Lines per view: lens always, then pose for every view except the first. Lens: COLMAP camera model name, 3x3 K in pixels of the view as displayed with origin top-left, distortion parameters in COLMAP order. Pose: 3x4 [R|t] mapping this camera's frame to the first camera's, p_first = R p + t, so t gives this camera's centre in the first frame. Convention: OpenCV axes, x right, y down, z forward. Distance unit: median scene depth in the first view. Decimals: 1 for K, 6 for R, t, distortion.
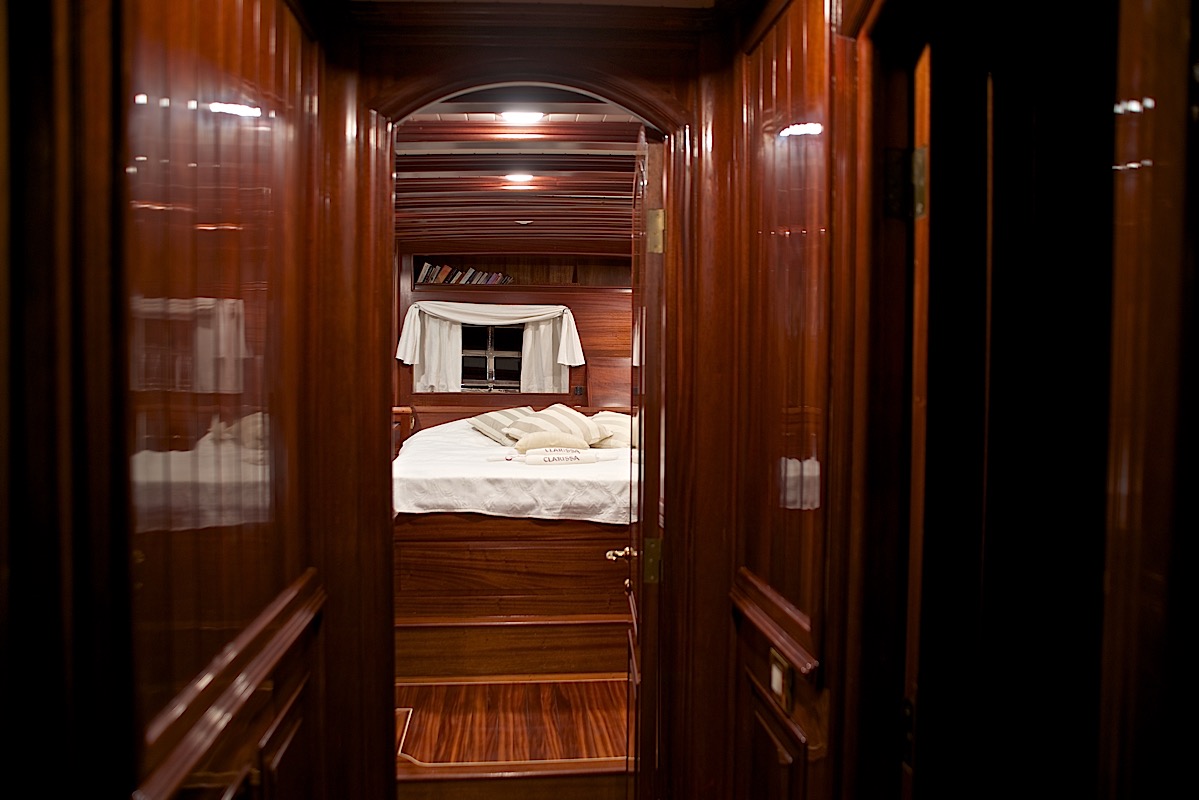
lens RADIAL K [[833.0, 0, 599.5], [0, 833.0, 400.0], [0, 0, 1]] dist [-0.066135, 0.000708]
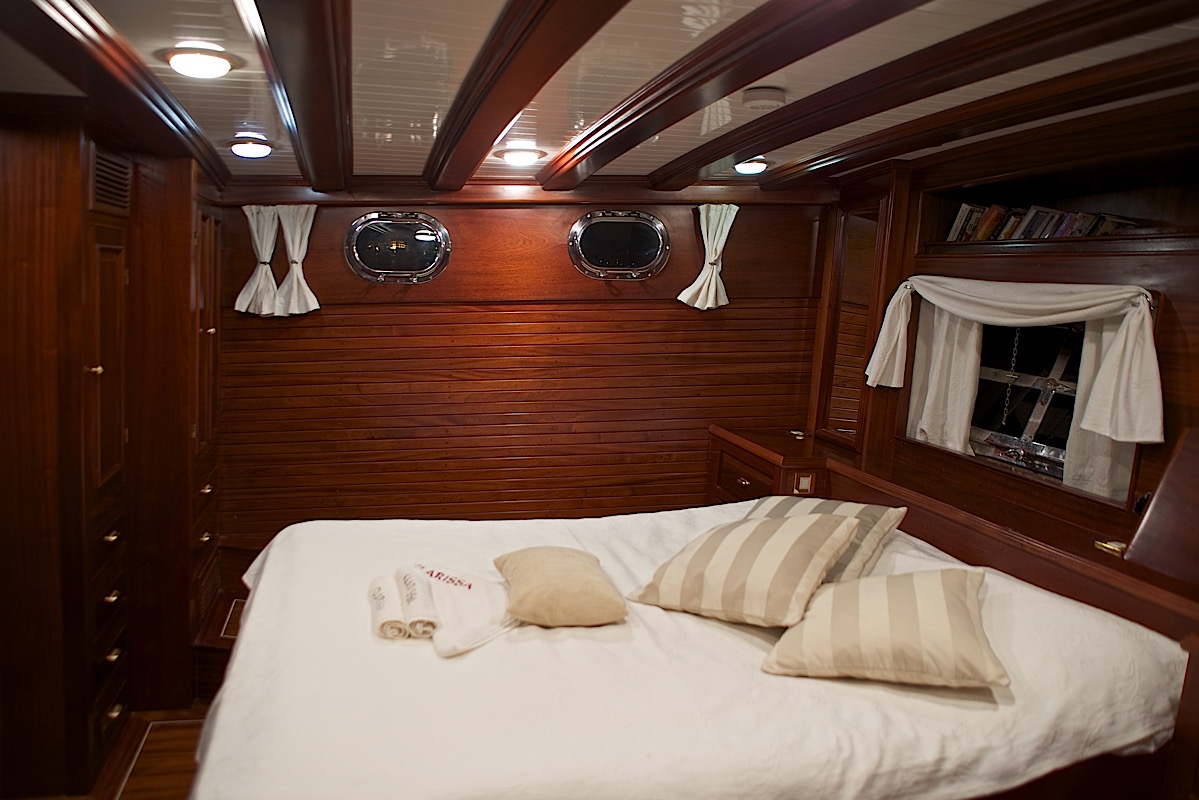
lens RADIAL K [[833.0, 0, 599.5], [0, 833.0, 400.0], [0, 0, 1]] dist [-0.066135, 0.000708]
pose [[0.180955, 0.136900, -0.973917, 0.285004], [-0.093786, 0.988154, 0.121476, -0.081955], [0.979009, 0.069358, 0.191651, 0.676540]]
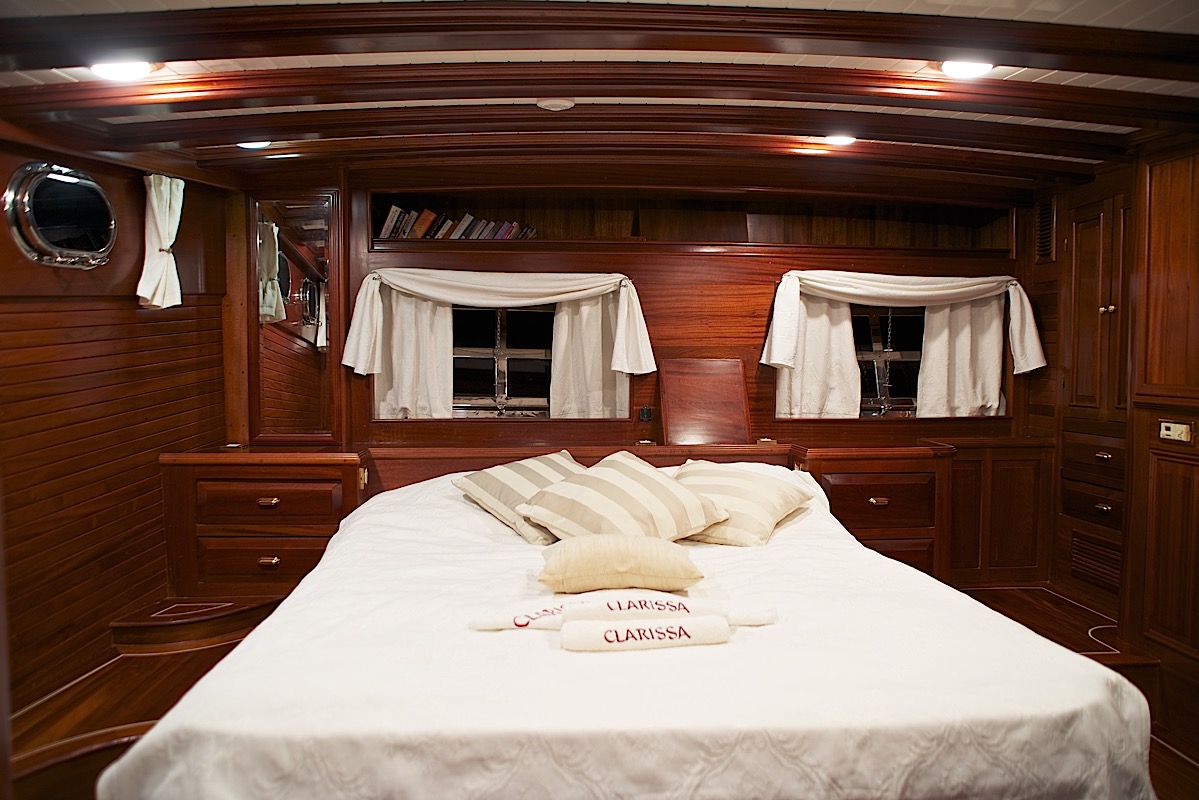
lens RADIAL K [[833.0, 0, 599.5], [0, 833.0, 400.0], [0, 0, 1]] dist [-0.066135, 0.000708]
pose [[0.999493, -0.004573, -0.031507, -0.039569], [0.005370, 0.999666, 0.025273, -0.037248], [0.031381, -0.025429, 0.999184, 0.394385]]
